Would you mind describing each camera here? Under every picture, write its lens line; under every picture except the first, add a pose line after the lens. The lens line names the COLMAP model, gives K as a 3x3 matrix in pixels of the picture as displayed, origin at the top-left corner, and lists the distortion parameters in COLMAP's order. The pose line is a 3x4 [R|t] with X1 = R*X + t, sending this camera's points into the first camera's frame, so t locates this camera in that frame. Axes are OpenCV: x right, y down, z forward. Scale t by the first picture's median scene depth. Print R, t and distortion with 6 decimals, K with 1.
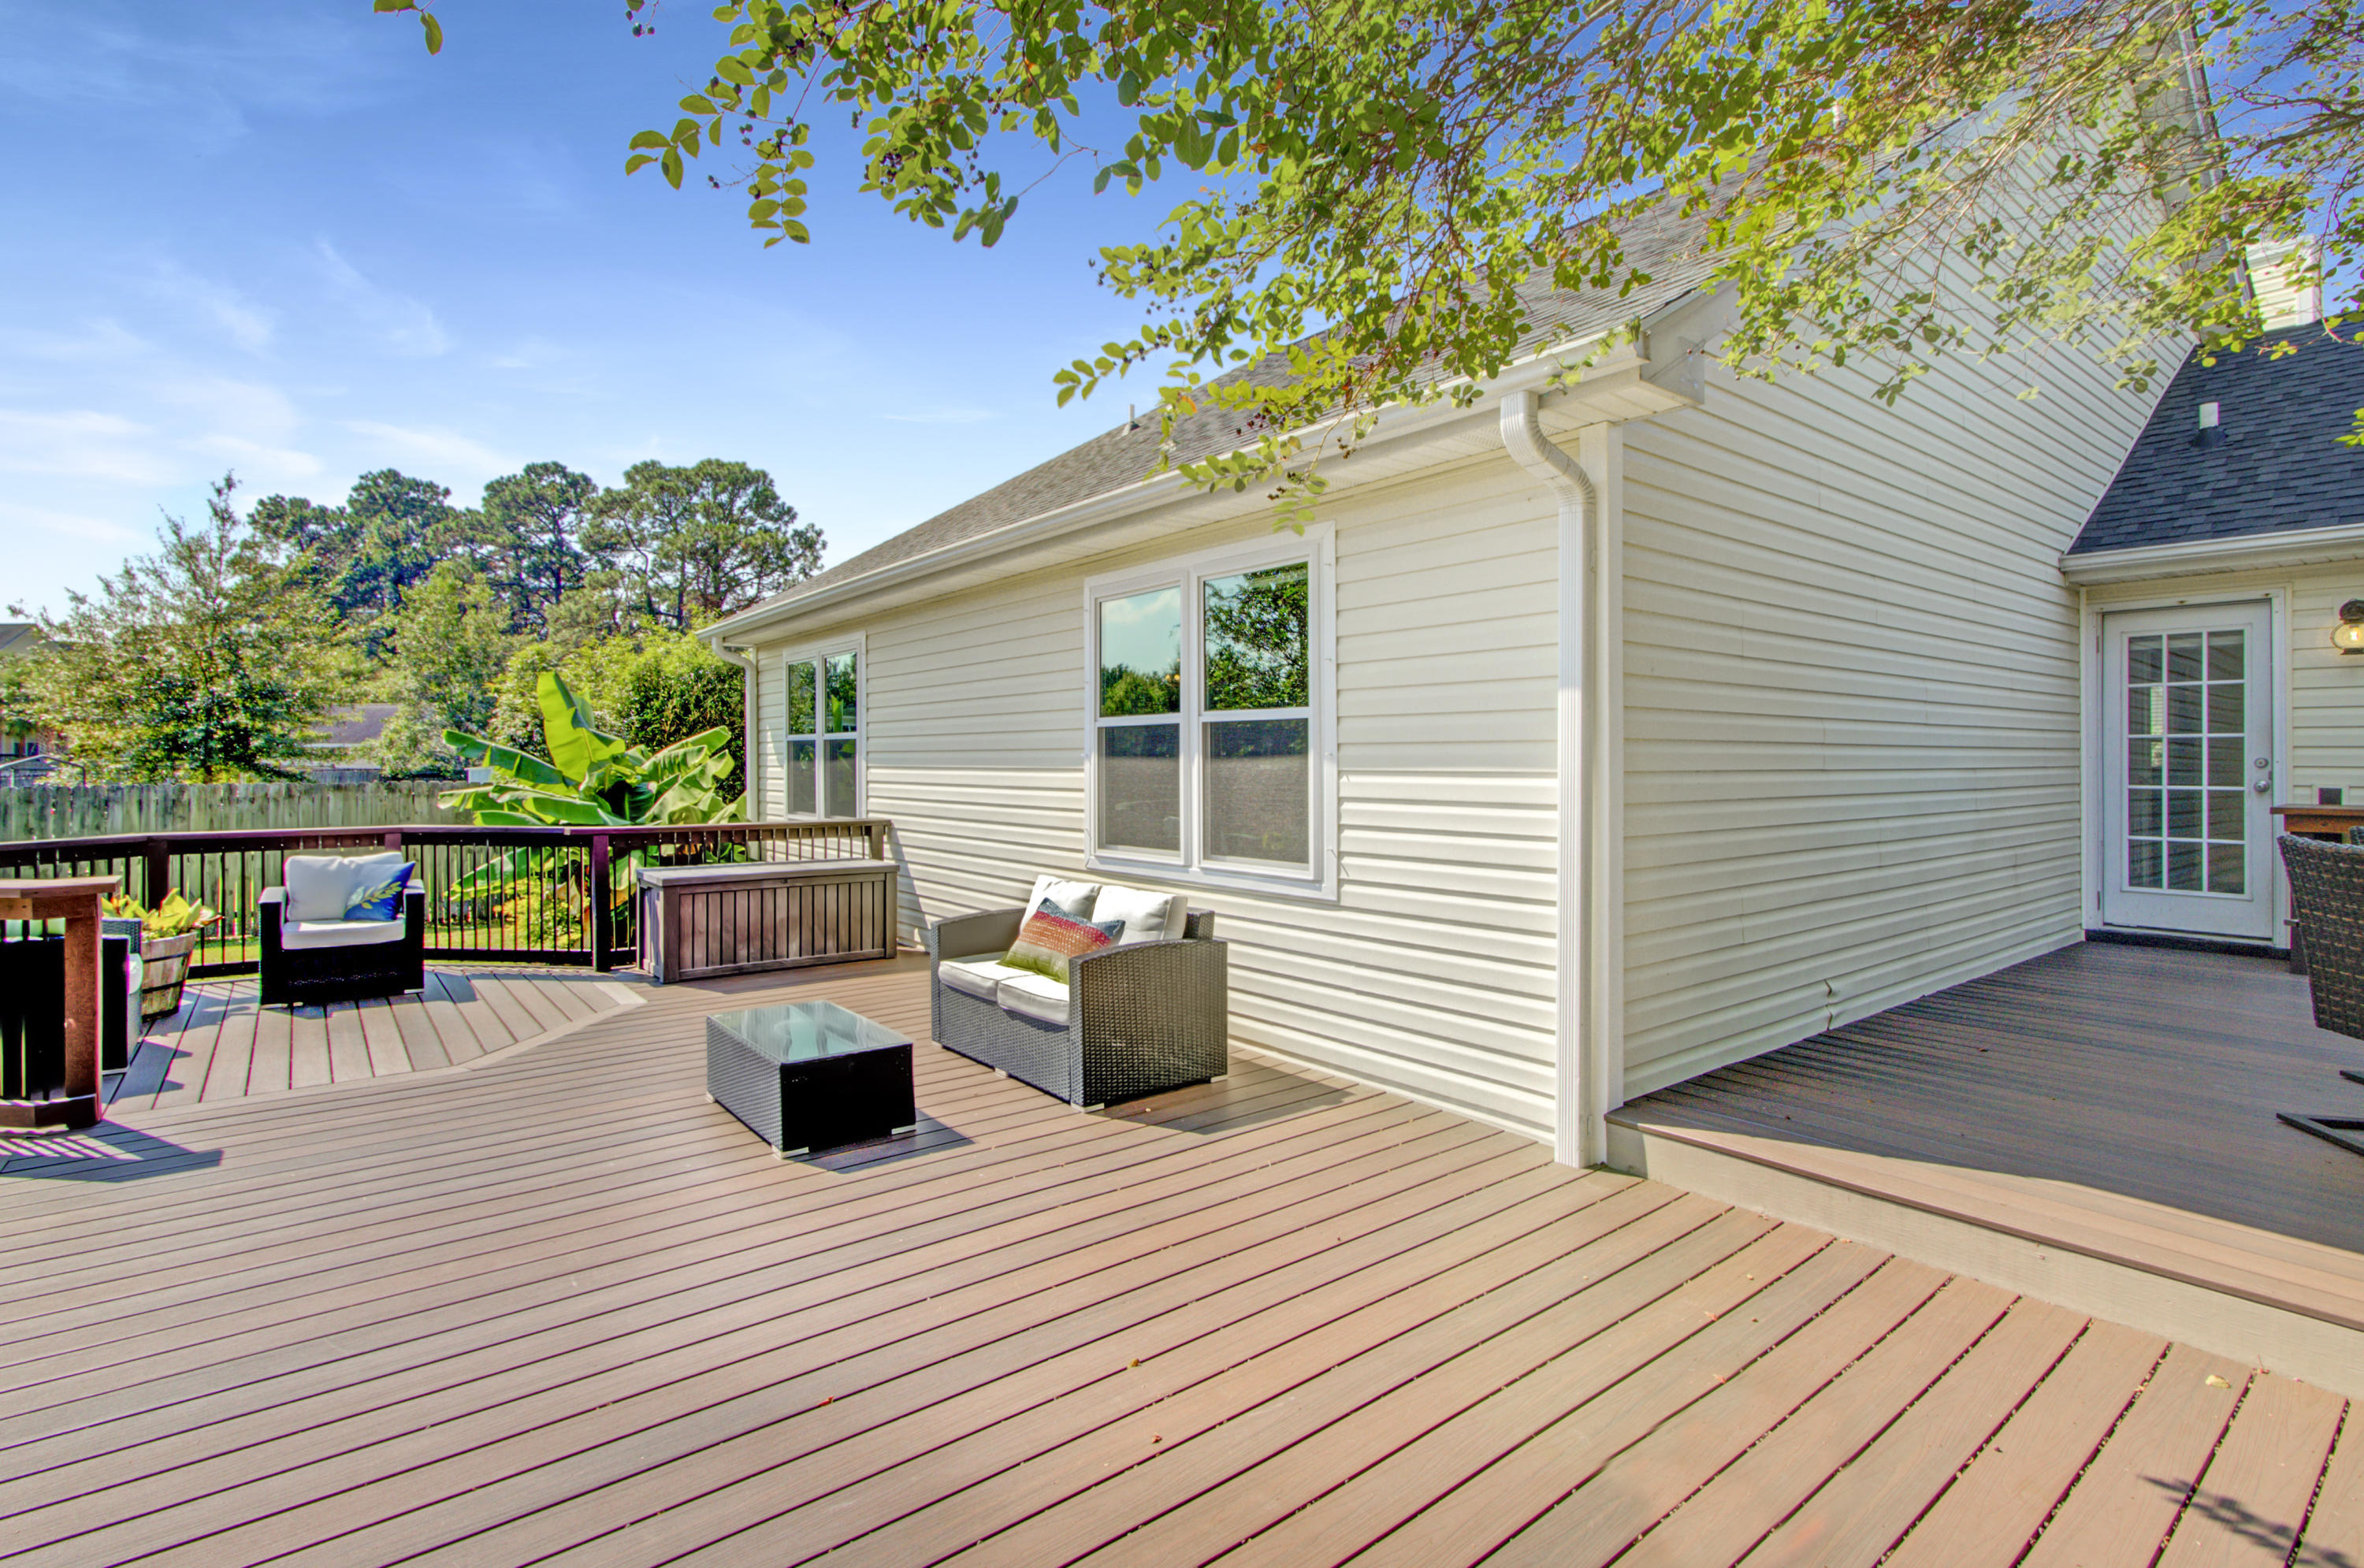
lens RADIAL K [[1116.9, 0, 1174.6], [0, 1116.9, 770.9], [0, 0, 1]] dist [0.005718, 0.000625]
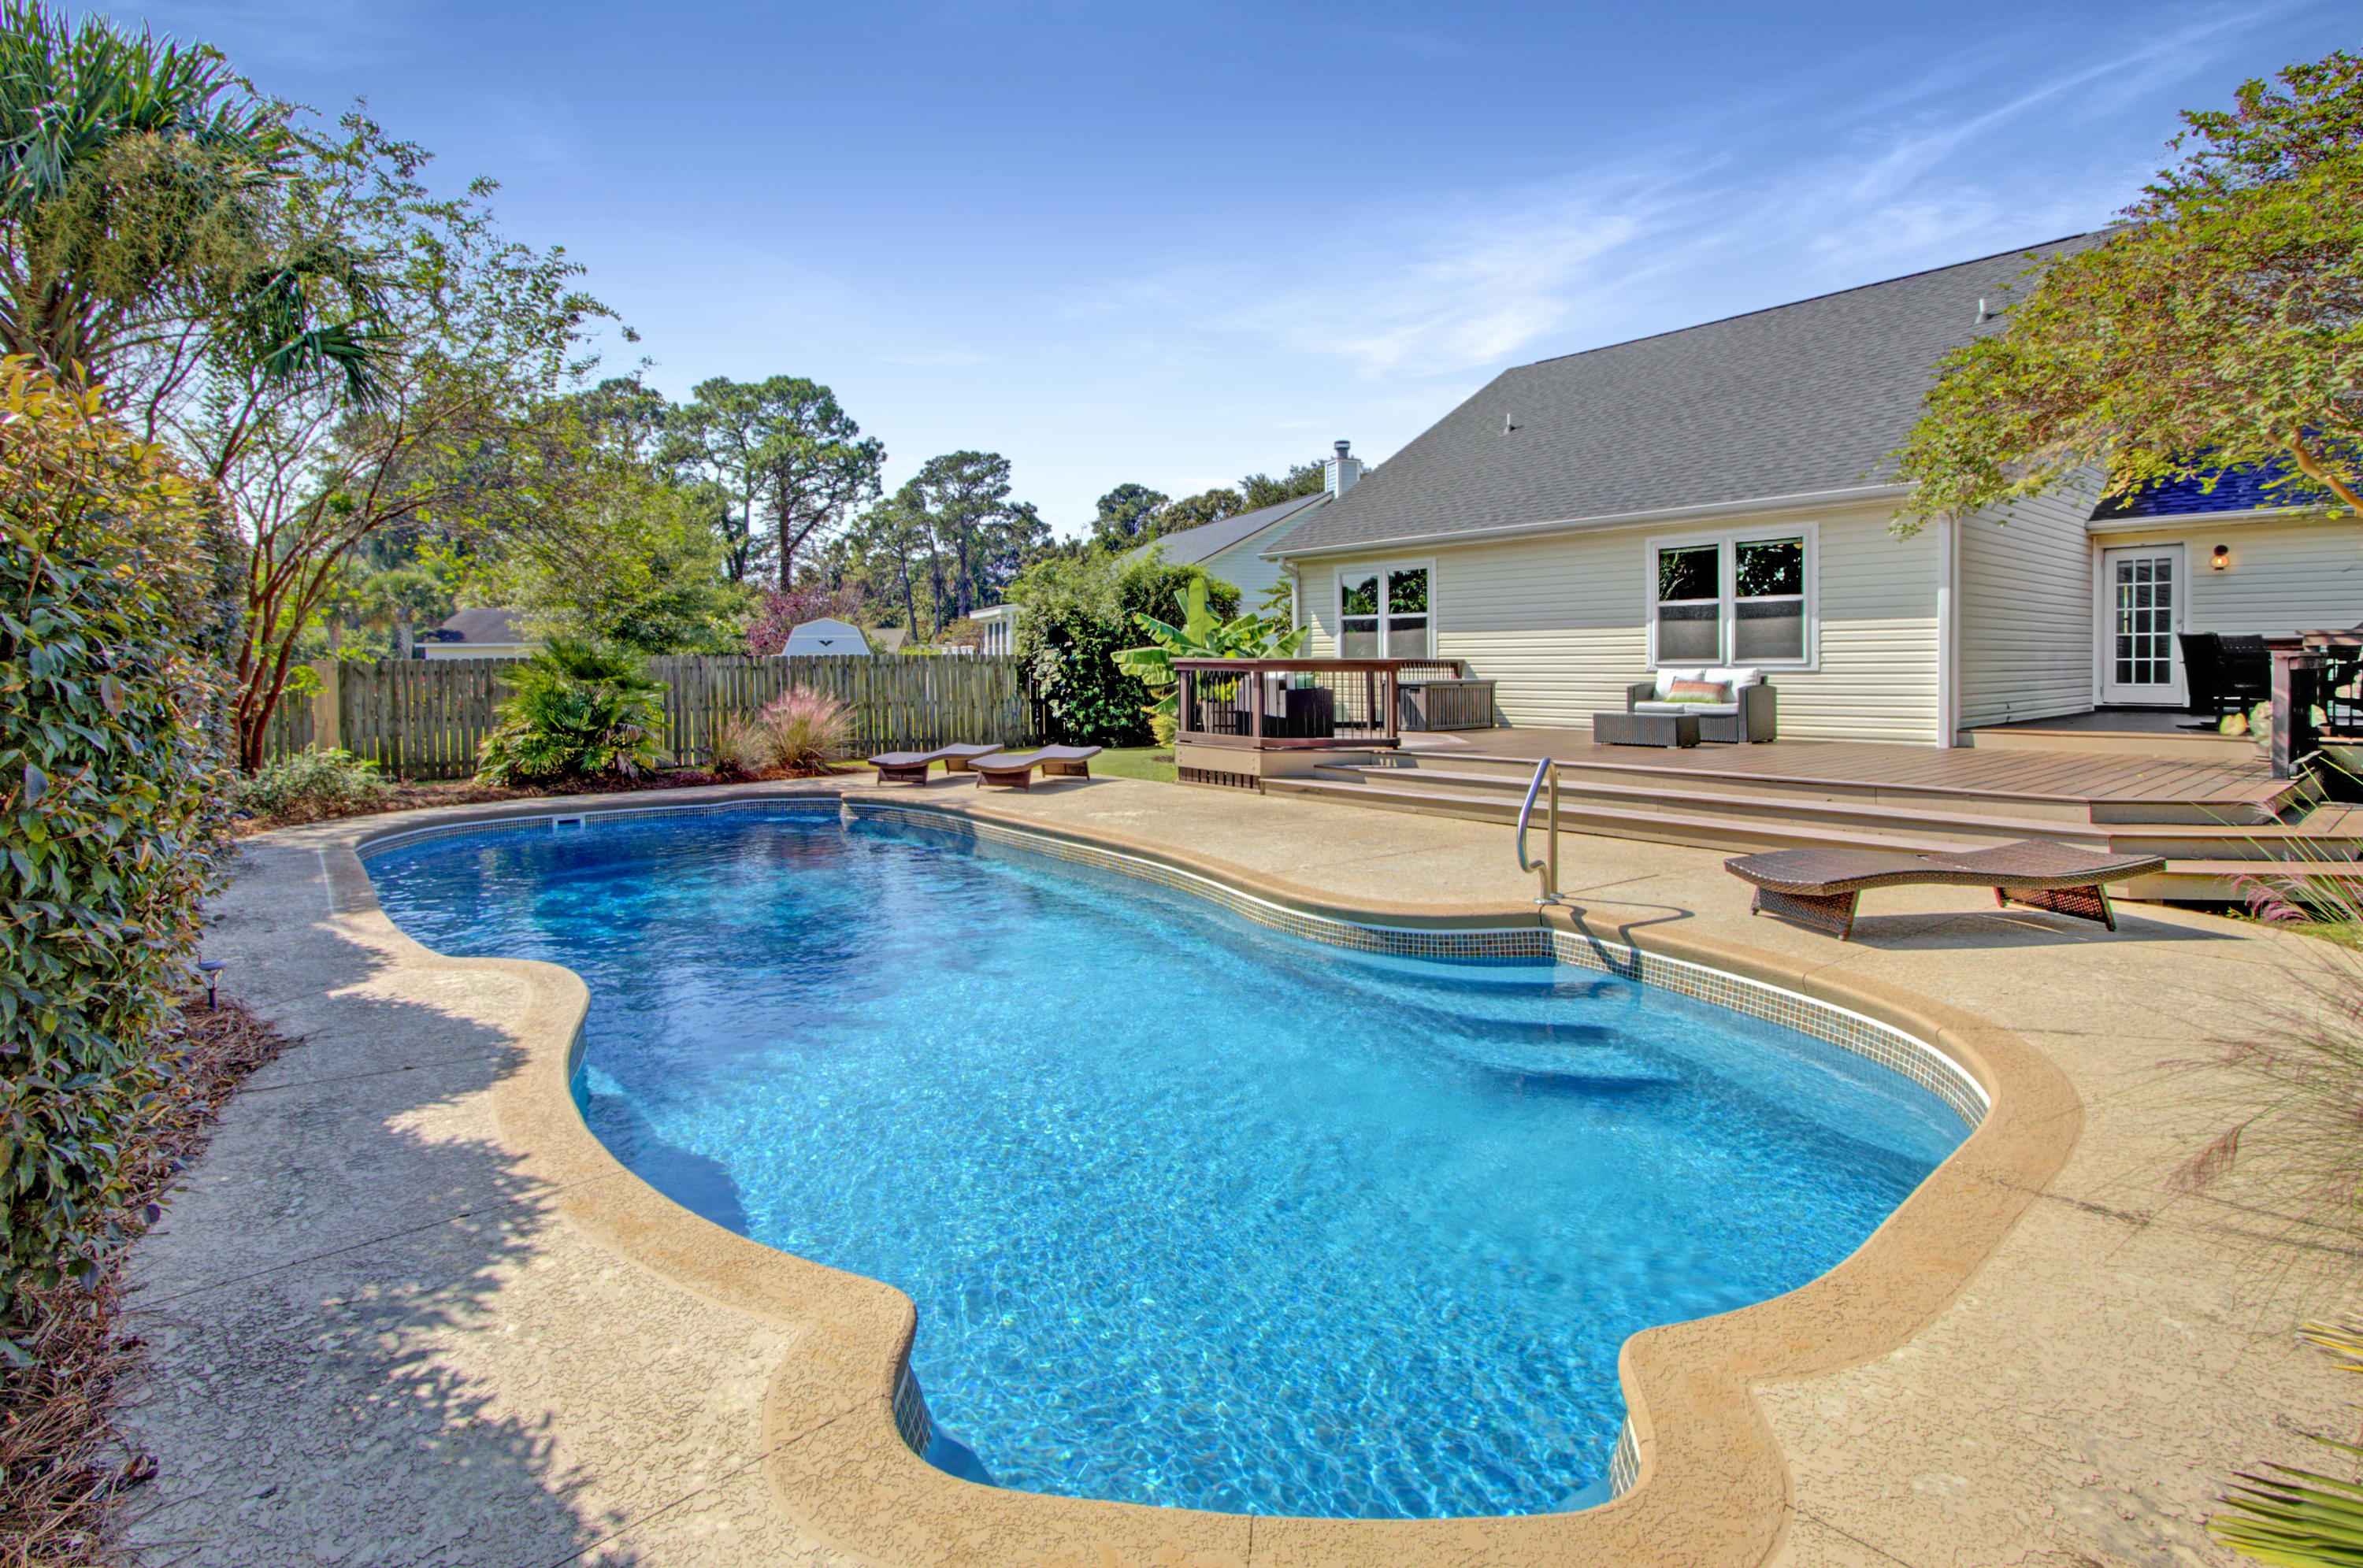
lens RADIAL K [[1116.4, 0, 1161.1], [0, 1116.4, 693.5], [0, 0, 1]] dist [0.005718, 0.000625]
pose [[0.999768, -0.005202, 0.020925, -0.910865], [0.004807, 0.999810, 0.018881, 0.072632], [-0.021019, -0.018776, 0.999603, -0.984256]]
